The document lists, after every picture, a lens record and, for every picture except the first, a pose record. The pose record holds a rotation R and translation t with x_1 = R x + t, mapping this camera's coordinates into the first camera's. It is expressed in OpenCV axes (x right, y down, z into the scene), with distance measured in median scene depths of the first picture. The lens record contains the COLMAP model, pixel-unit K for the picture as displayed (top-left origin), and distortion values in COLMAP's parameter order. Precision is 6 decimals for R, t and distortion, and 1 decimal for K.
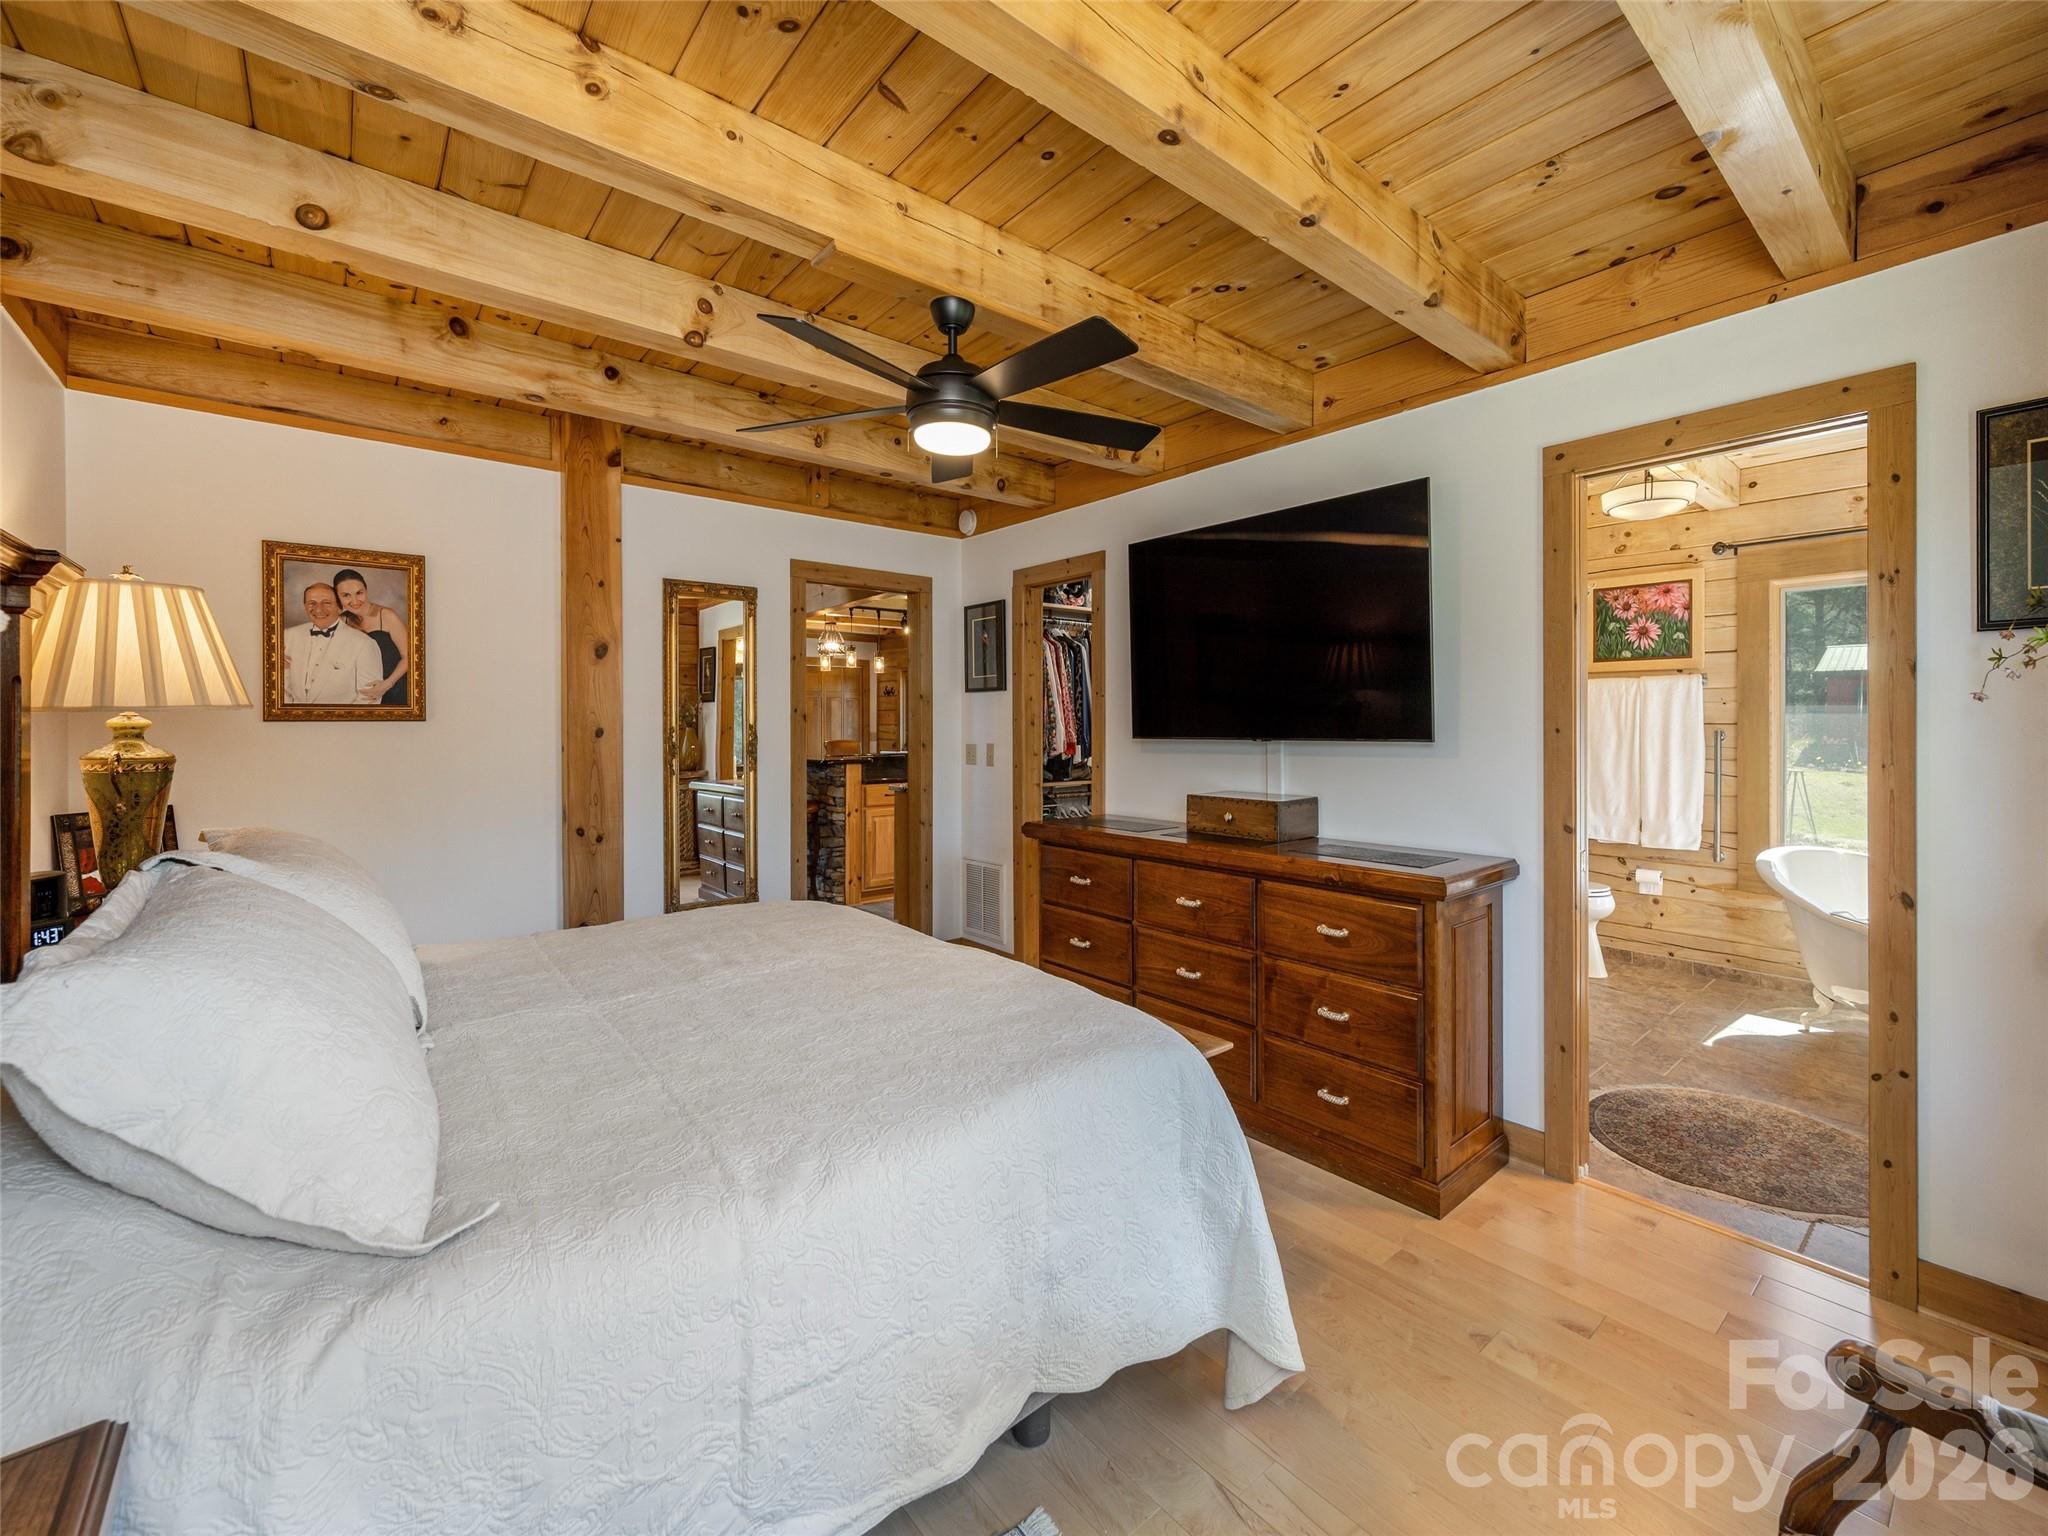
lens RADIAL K [[849.1, 0, 1037.8], [0, 849.1, 735.7], [0, 0, 1]] dist [-0.001441, -0.000222]
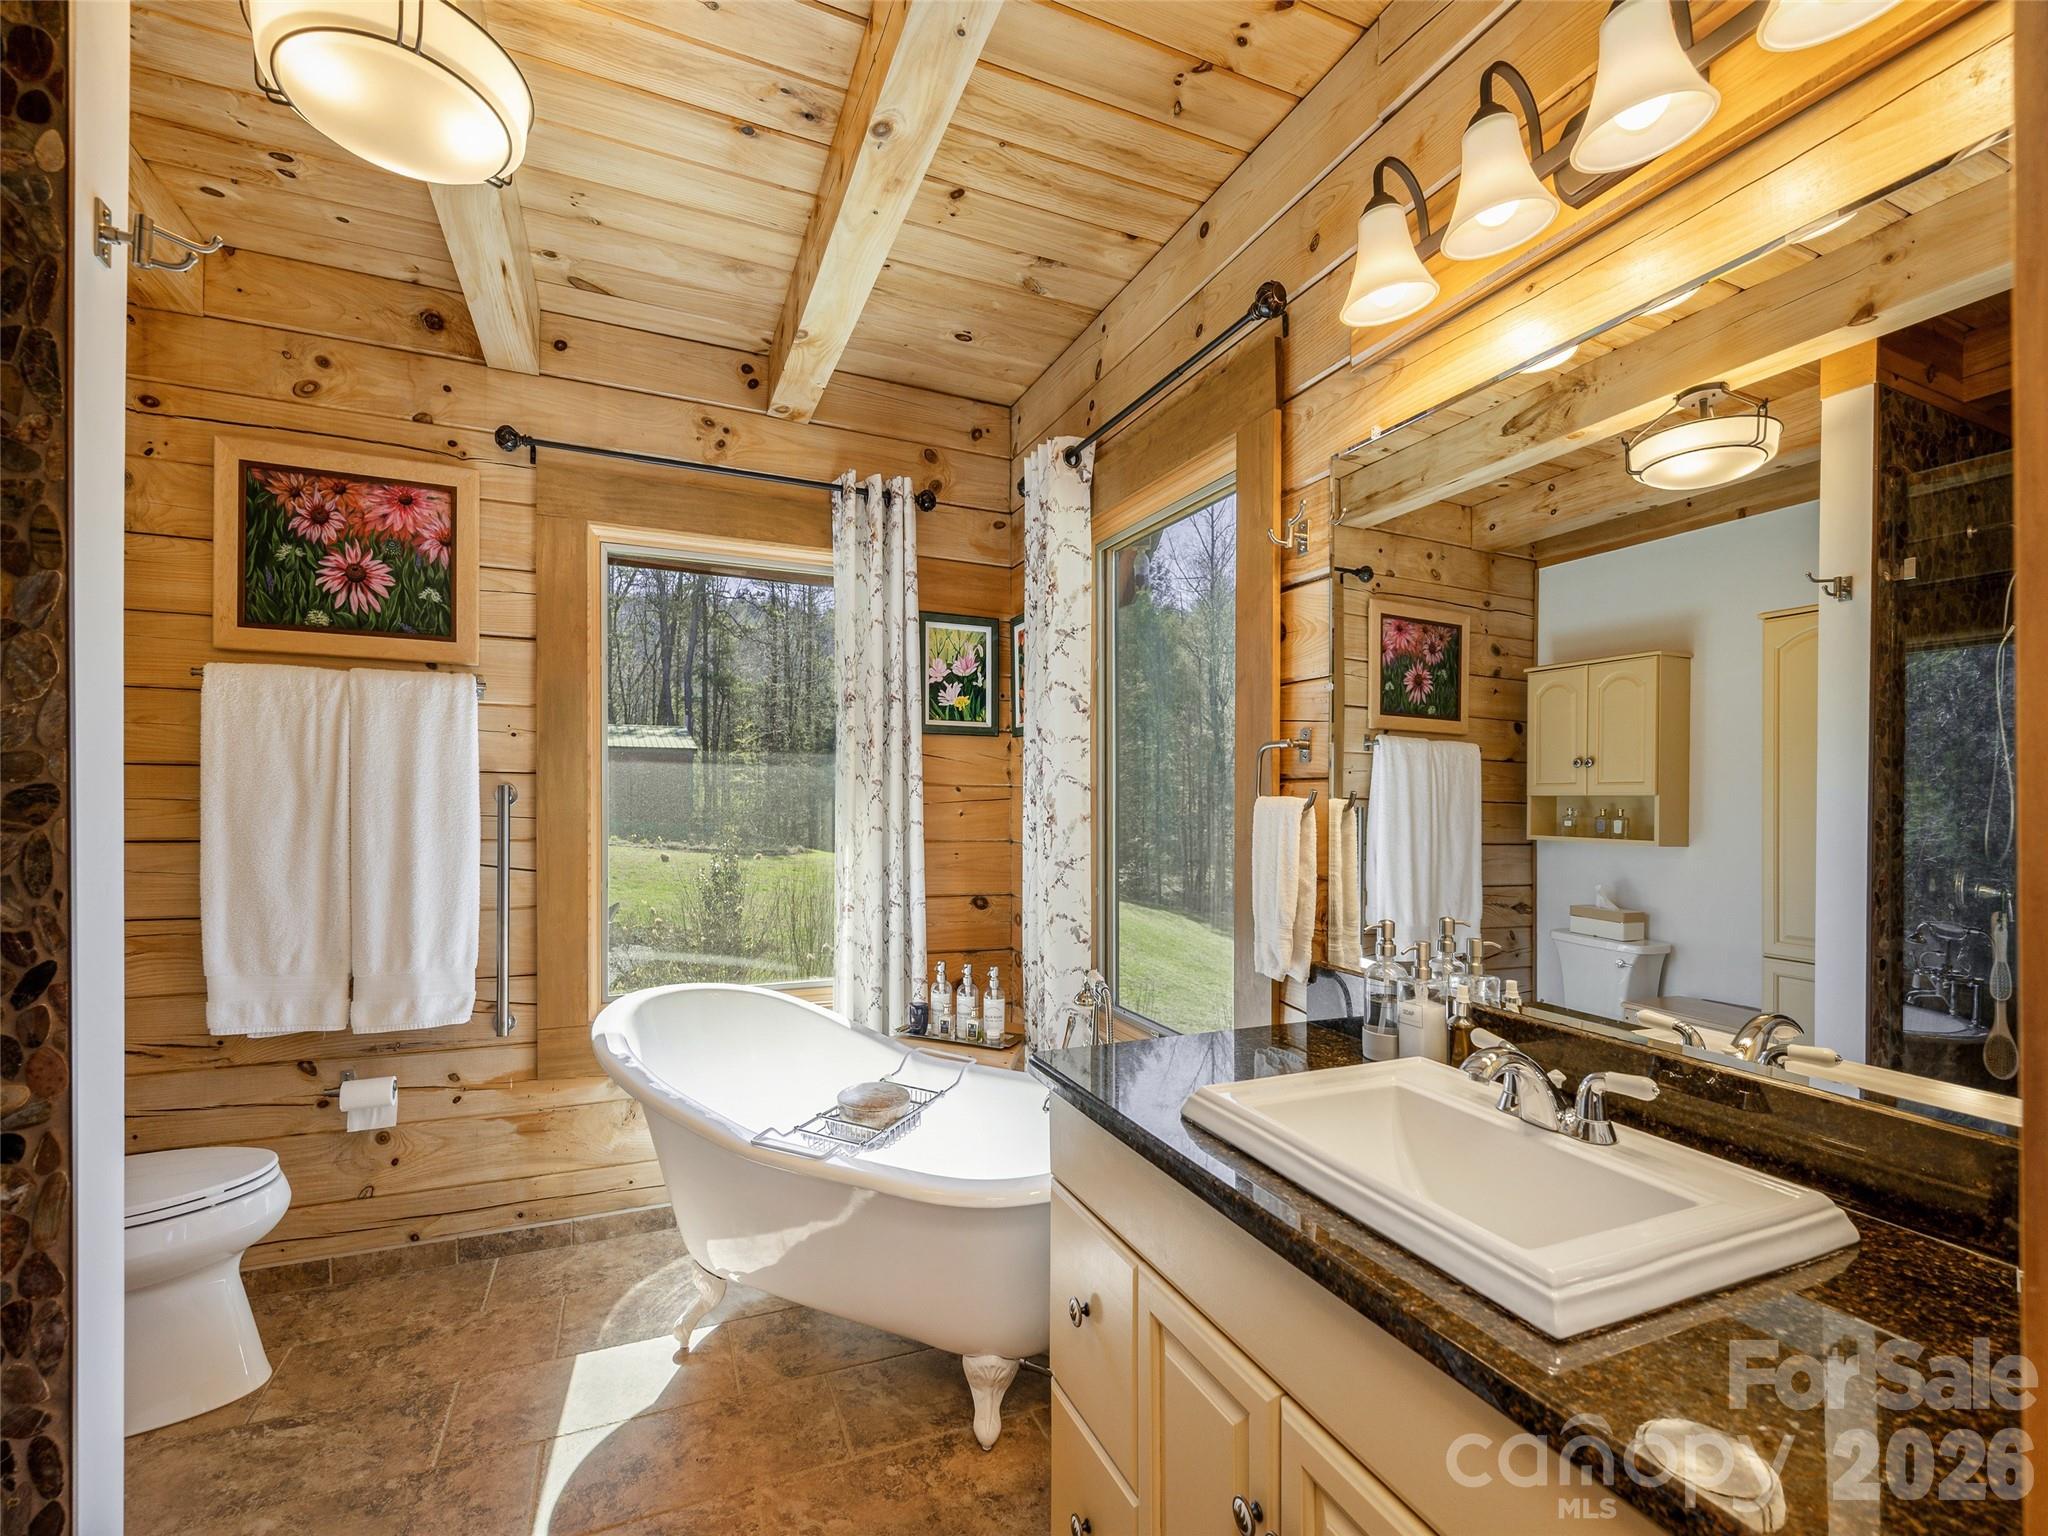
lens RADIAL K [[887.5, 0, 1044.8], [0, 887.5, 799.0], [0, 0, 1]] dist [-0.001237, -0.000357]
pose [[0.261800, 0.001373, 0.965121, 0.346559], [-0.002066, 0.999997, -0.000863, 0.002243], [-0.965120, -0.001768, 0.261802, 0.514090]]
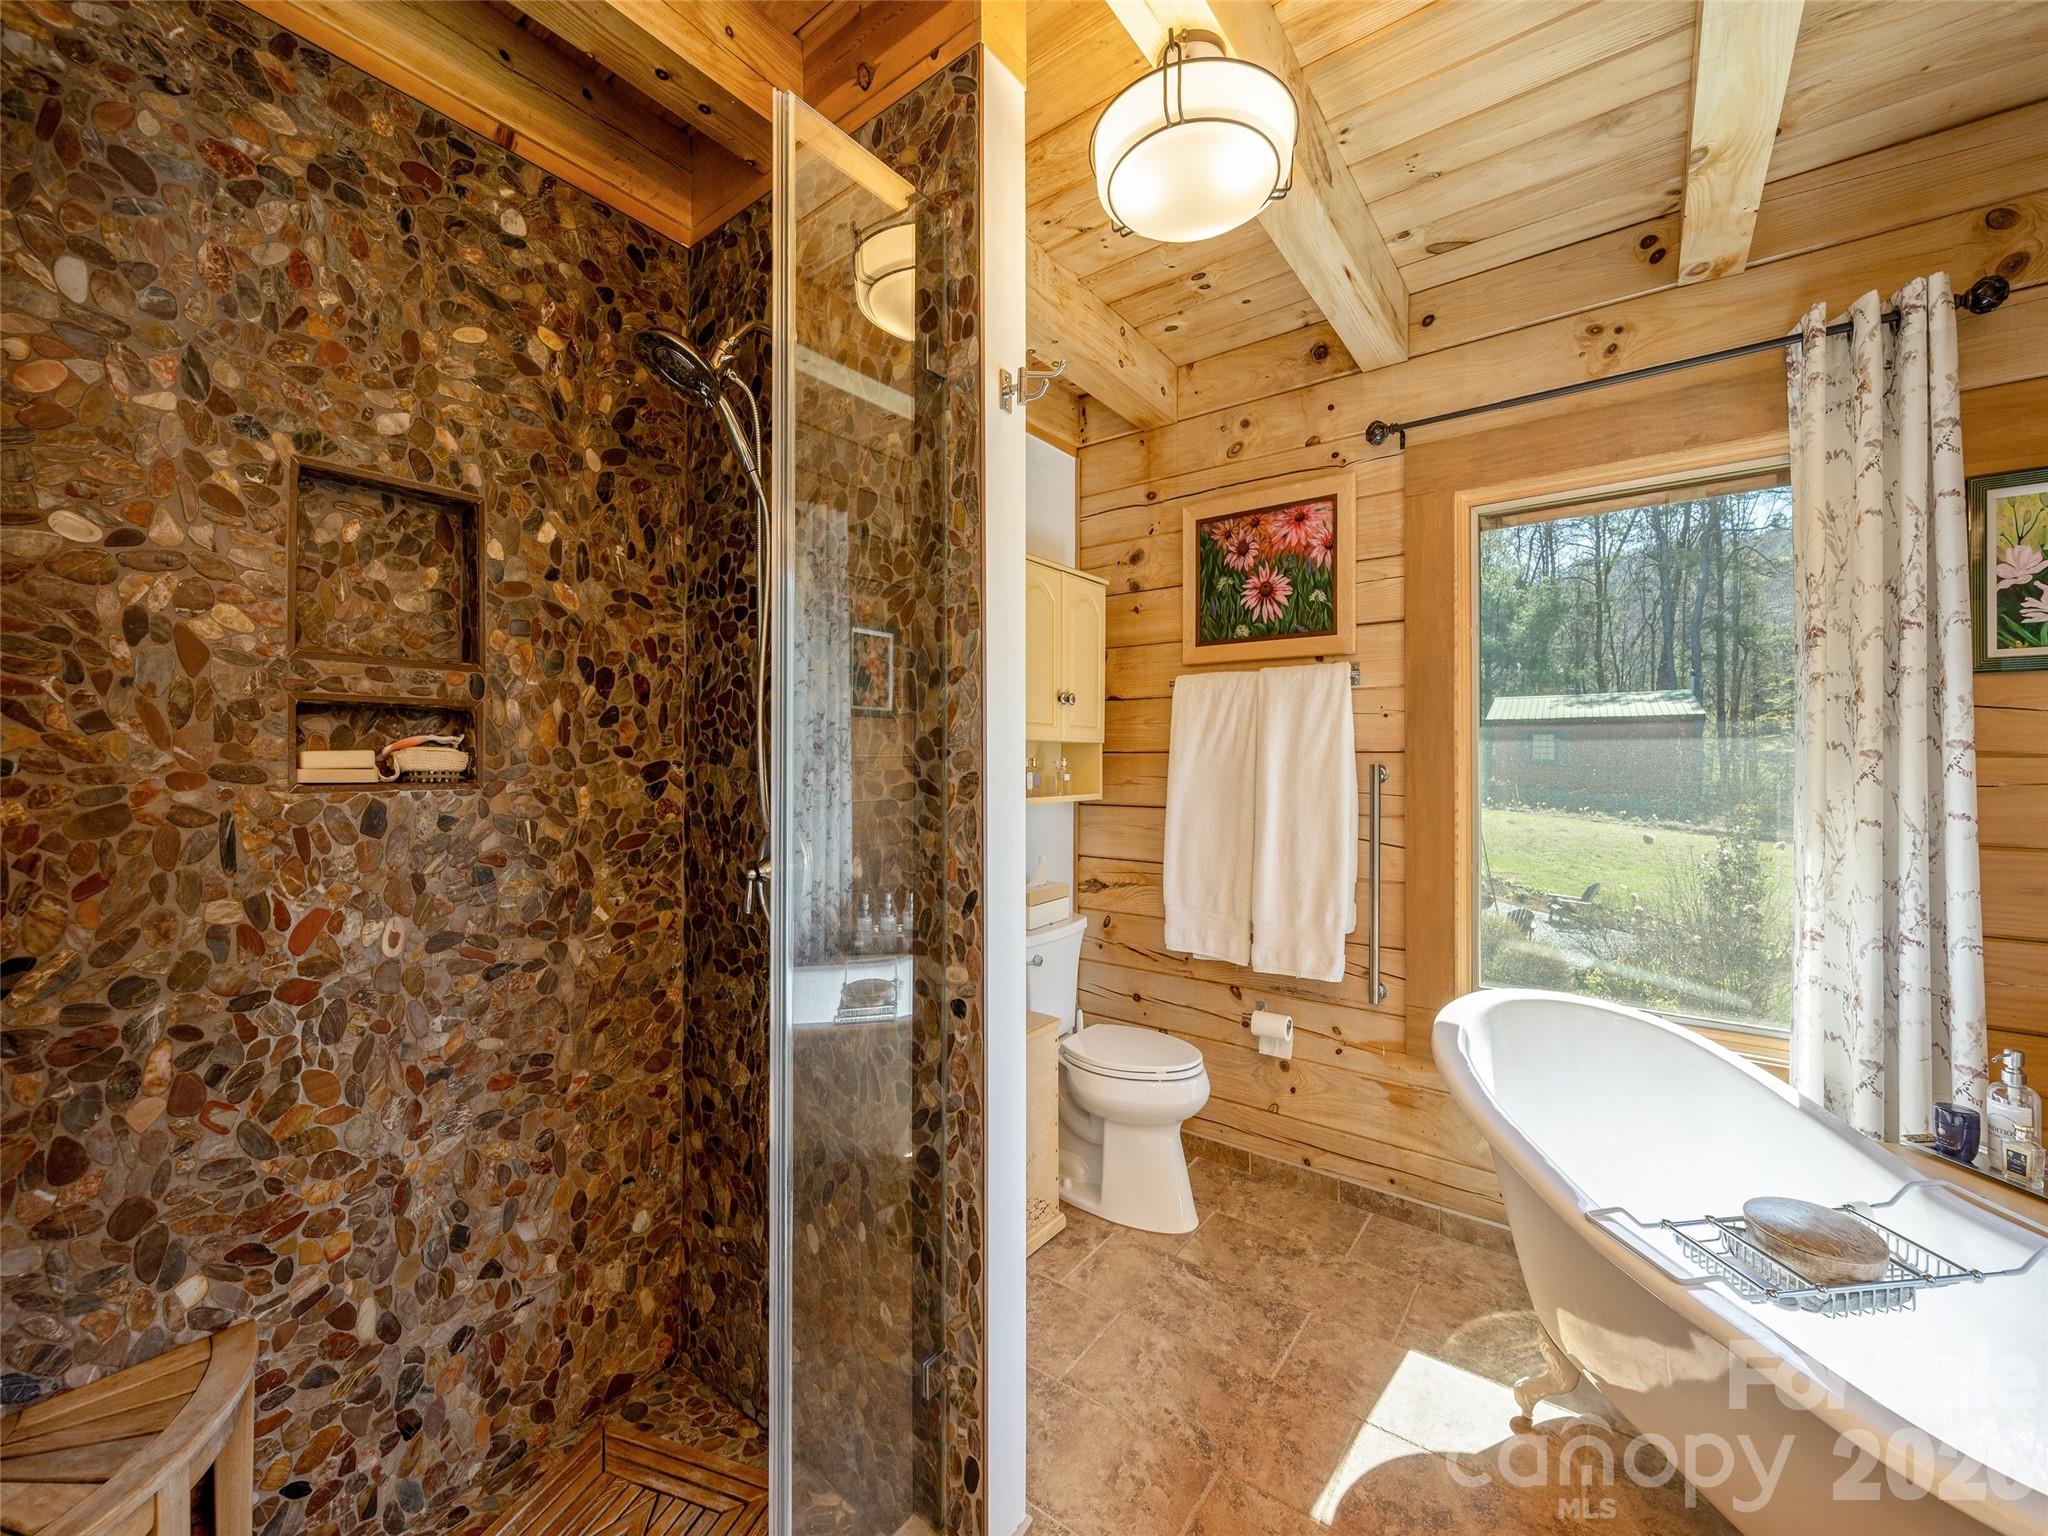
lens RADIAL K [[849.1, 0, 1020.5], [0, 849.1, 769.1], [0, 0, 1]] dist [-0.001441, -0.000222]
pose [[0.972354, 0.000337, 0.233512, 0.432891], [0.000341, 0.999996, -0.002862, -0.001205], [-0.233512, 0.002863, 0.972350, 0.499157]]
